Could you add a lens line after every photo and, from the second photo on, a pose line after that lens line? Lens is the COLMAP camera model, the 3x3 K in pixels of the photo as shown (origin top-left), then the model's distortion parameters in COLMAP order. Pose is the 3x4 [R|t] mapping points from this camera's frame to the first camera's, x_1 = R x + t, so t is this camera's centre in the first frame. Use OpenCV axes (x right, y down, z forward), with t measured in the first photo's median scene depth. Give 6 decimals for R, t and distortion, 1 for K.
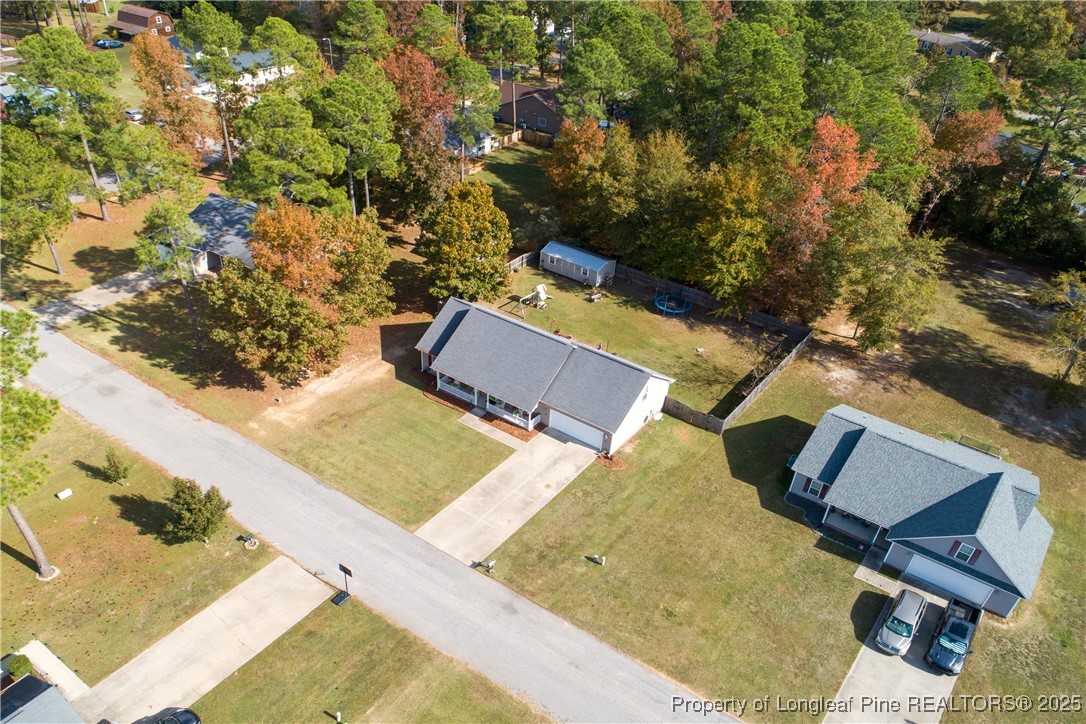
lens RADIAL K [[1013.0, 0, 544.0], [0, 1013.0, 358.2], [0, 0, 1]] dist [-0.024650, 0.000000]
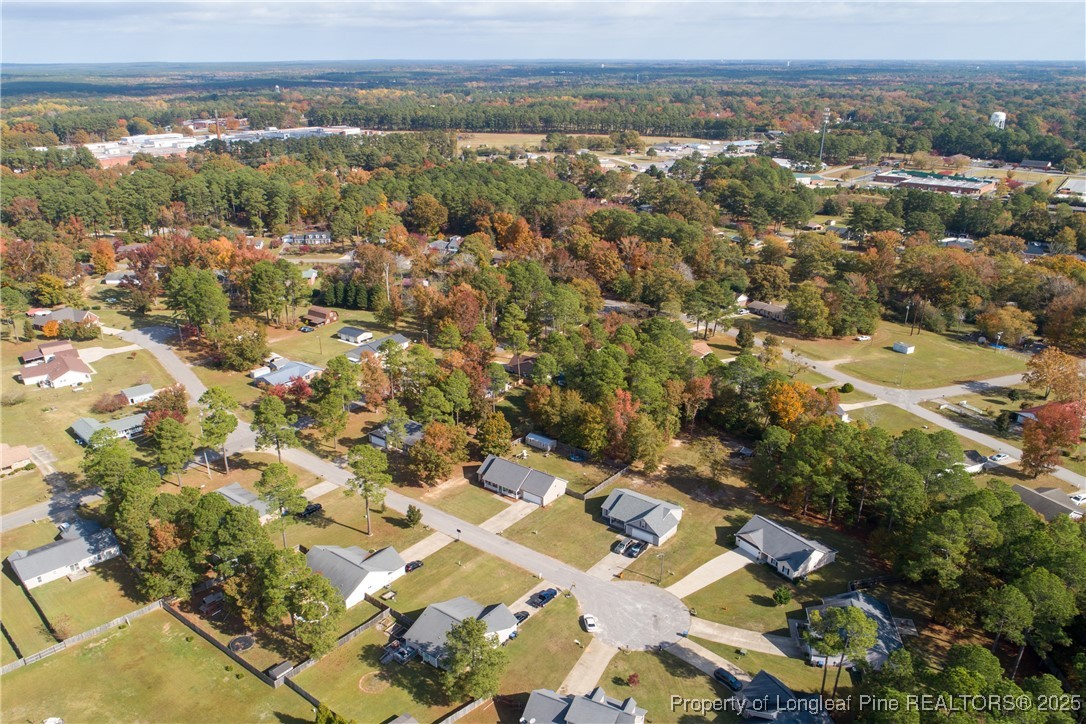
lens RADIAL K [[1013.0, 0, 539.4], [0, 1013.0, 359.2], [0, 0, 1]] dist [-0.024650, 0.000000]
pose [[0.998995, -0.018931, -0.040633, 0.163101], [0.011288, 0.983477, -0.180681, 0.187684], [0.043382, 0.180041, 0.982702, -1.771279]]
